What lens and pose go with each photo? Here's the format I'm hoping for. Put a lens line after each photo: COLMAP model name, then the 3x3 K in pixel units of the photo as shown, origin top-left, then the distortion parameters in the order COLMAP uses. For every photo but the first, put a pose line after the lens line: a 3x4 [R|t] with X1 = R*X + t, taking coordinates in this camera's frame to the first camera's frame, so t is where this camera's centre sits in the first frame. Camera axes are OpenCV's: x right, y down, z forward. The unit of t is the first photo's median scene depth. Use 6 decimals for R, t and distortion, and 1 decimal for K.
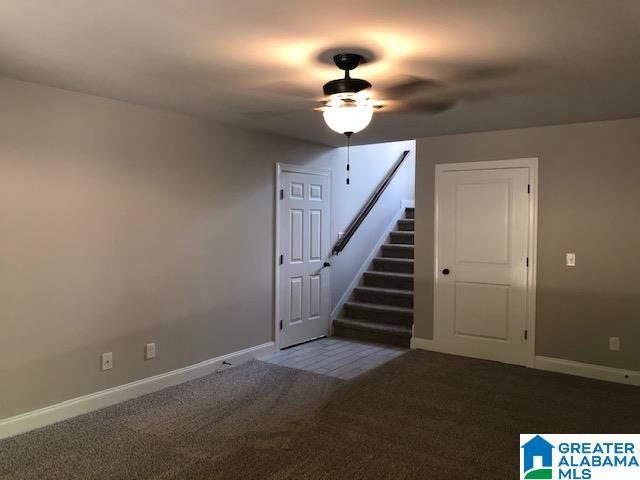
lens RADIAL K [[524.3, 0, 319.1], [0, 524.3, 238.7], [0, 0, 1]] dist [0.042042, -0.043998]
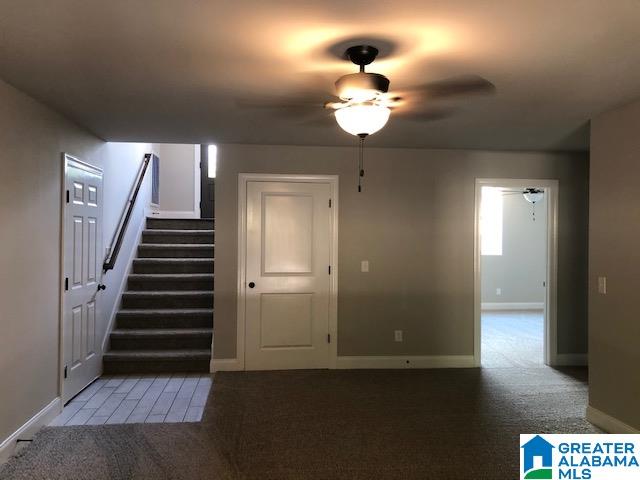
lens RADIAL K [[524.3, 0, 318.5], [0, 524.3, 237.9], [0, 0, 1]] dist [0.042042, -0.043998]
pose [[0.750124, -0.009976, 0.661222, -0.302611], [0.024396, 0.999623, -0.012594, -0.008514], [-0.660847, 0.025579, 0.750084, 0.196856]]
